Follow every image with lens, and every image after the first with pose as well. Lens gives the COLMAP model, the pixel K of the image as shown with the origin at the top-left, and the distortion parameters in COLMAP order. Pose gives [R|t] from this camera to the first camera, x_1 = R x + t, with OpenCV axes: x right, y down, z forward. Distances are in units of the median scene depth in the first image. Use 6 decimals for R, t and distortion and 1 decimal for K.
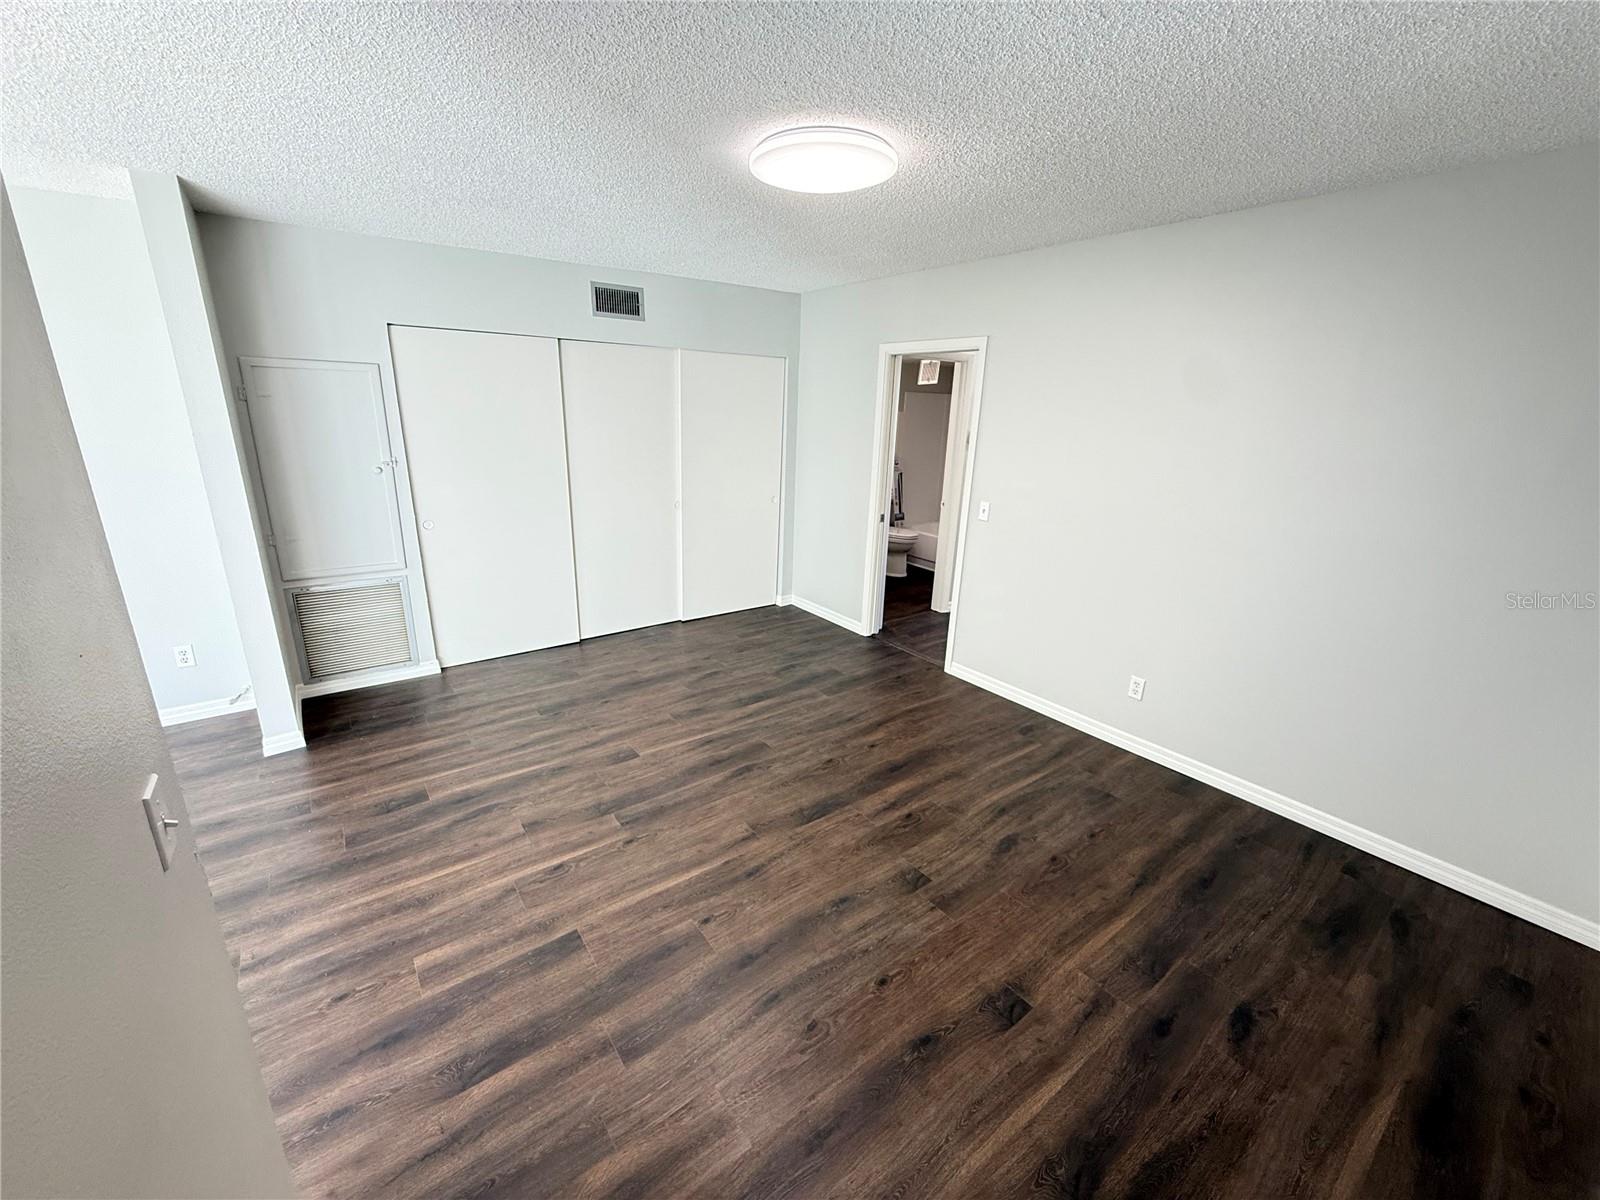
lens RADIAL K [[636.4, 0, 798.6], [0, 636.4, 600.0], [0, 0, 1]] dist [0.001359, -0.000058]
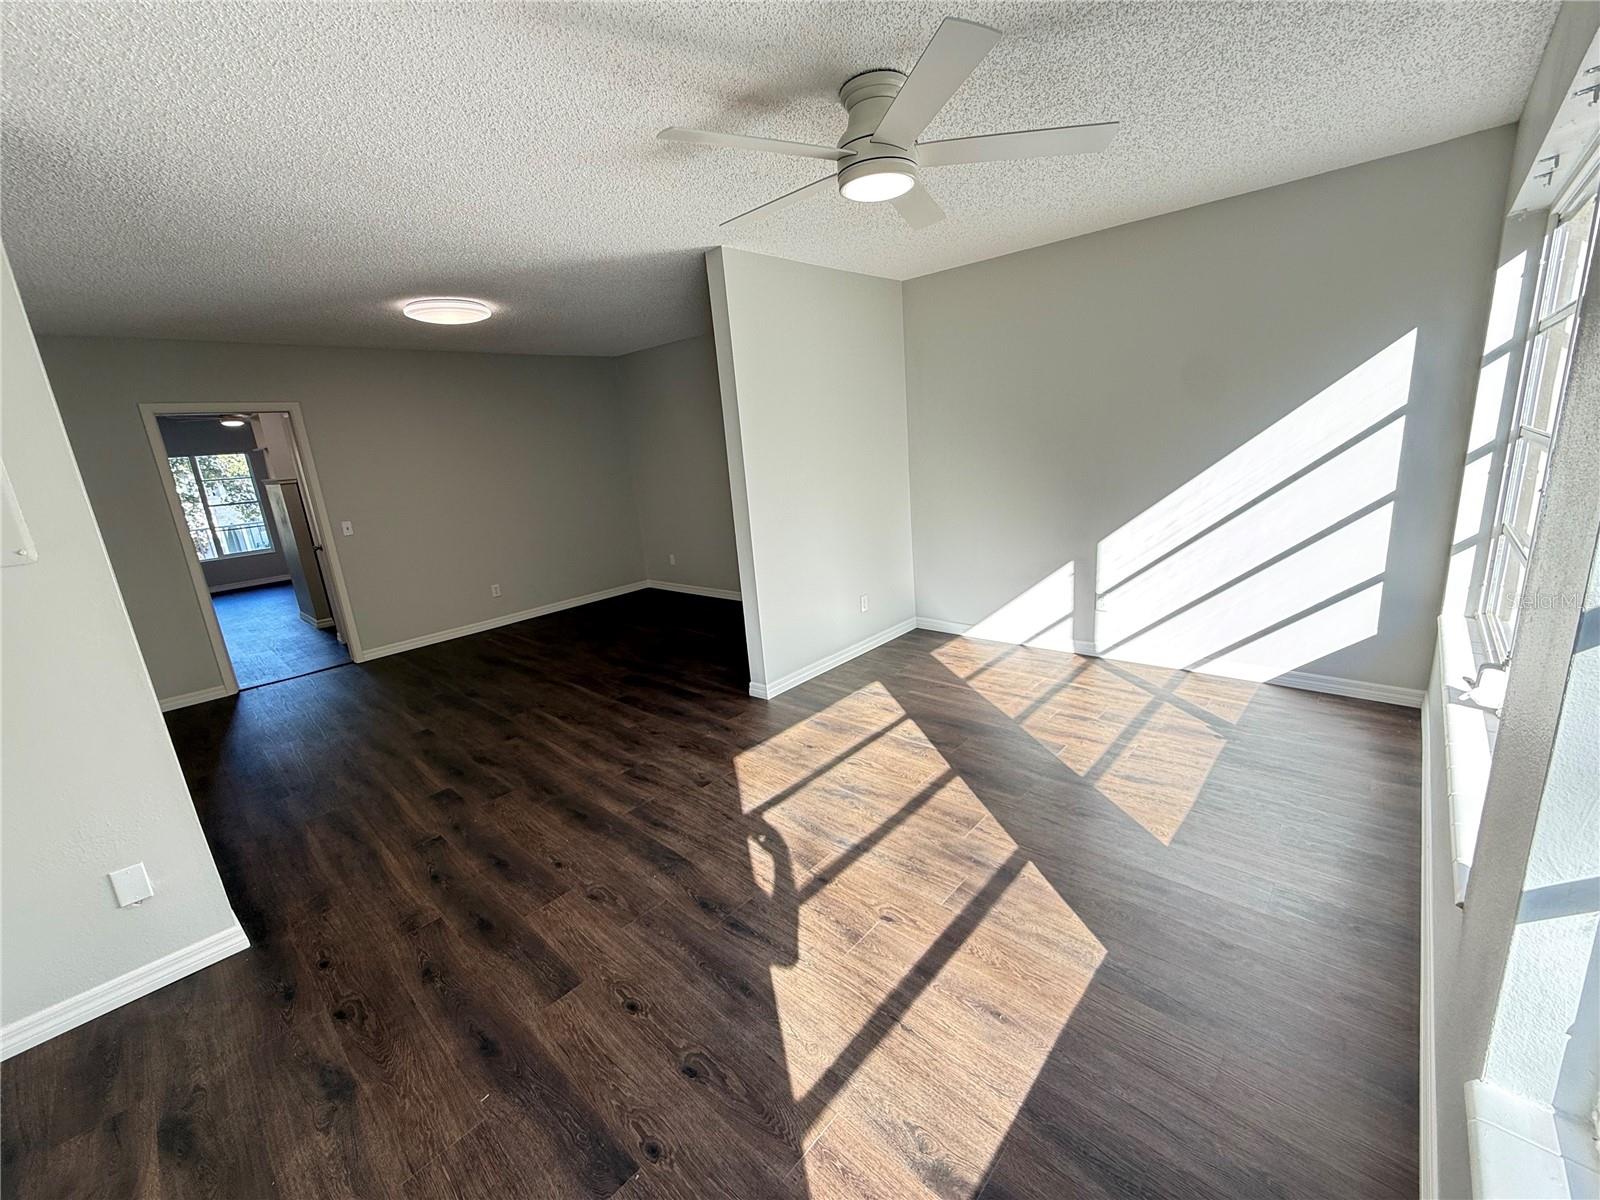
lens RADIAL K [[636.4, 0, 793.0], [0, 636.4, 599.7], [0, 0, 1]] dist [0.001359, -0.000058]
pose [[-0.180165, -0.242141, 0.953367, -1.753944], [0.351021, 0.889583, 0.292276, -0.099889], [-0.918871, 0.387310, -0.075275, 0.419602]]
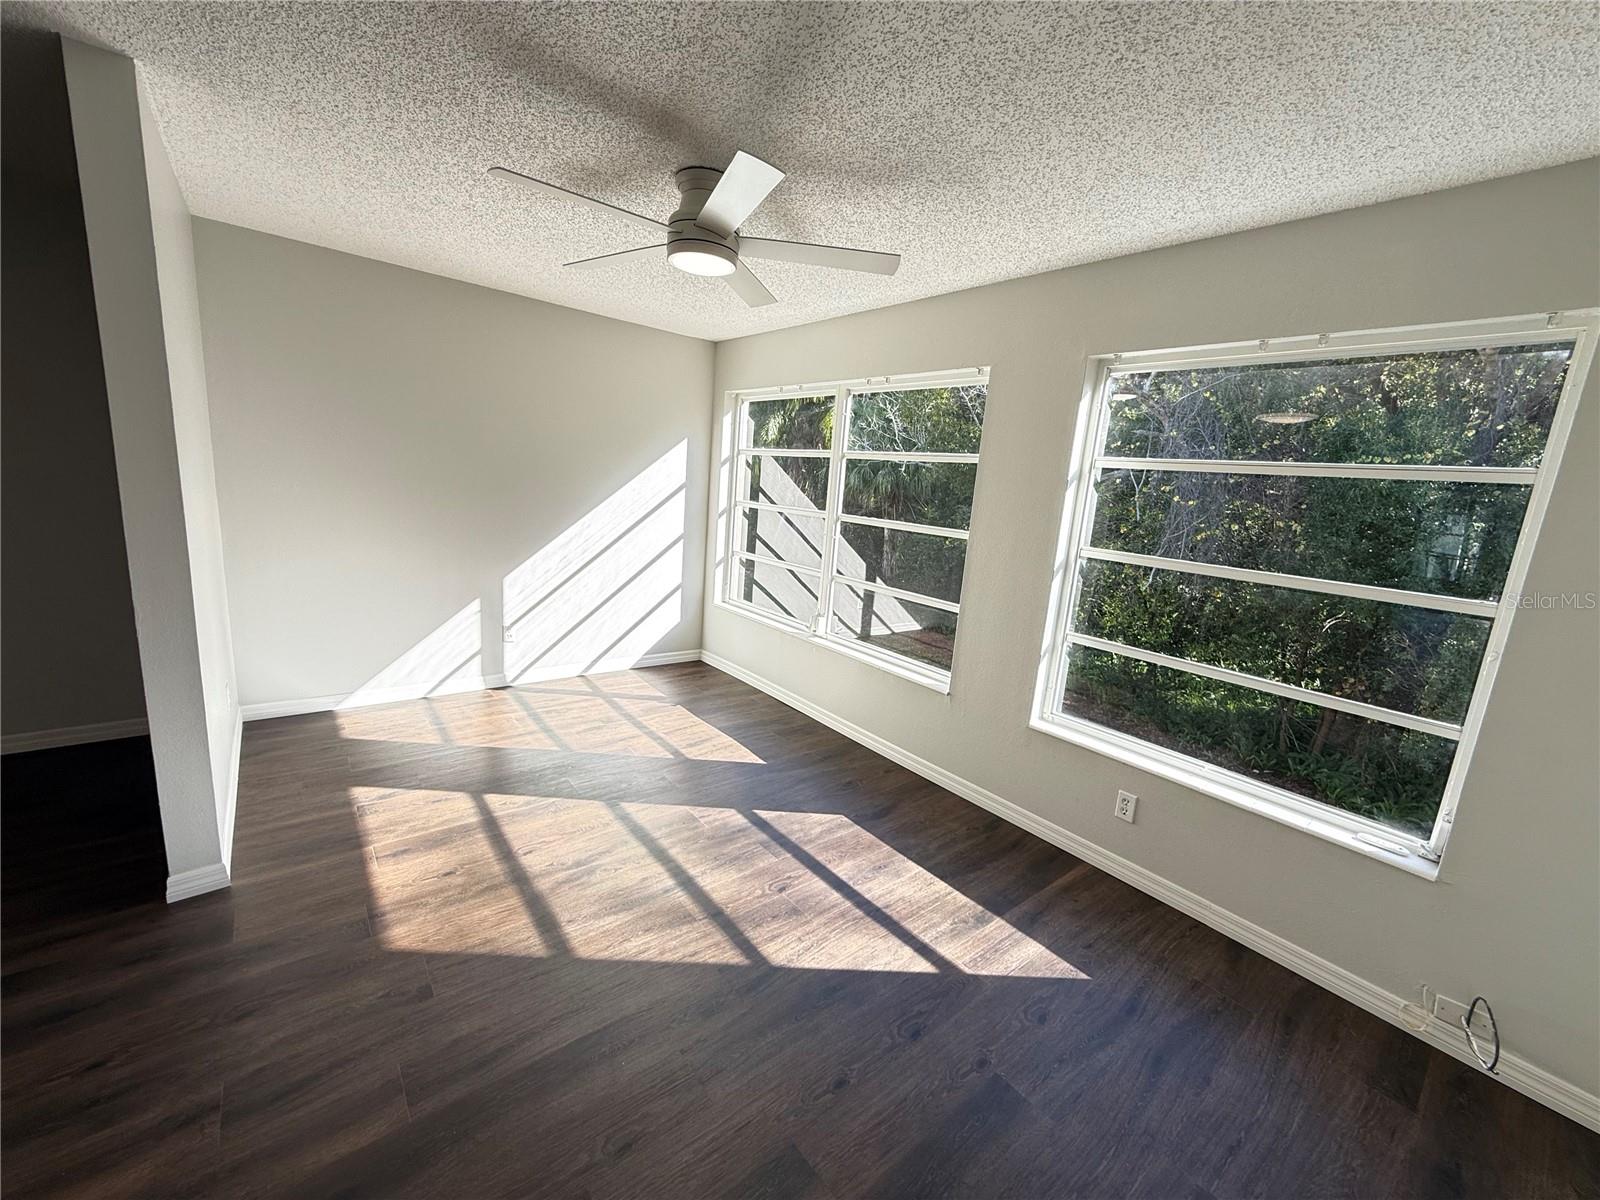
lens RADIAL K [[636.4, 0, 791.2], [0, 636.4, 602.6], [0, 0, 1]] dist [0.001359, -0.000058]
pose [[-0.994479, -0.089845, -0.054223, -1.050267], [-0.104744, 0.881400, 0.460610, -0.283760], [0.006409, 0.463747, -0.885945, 1.037035]]
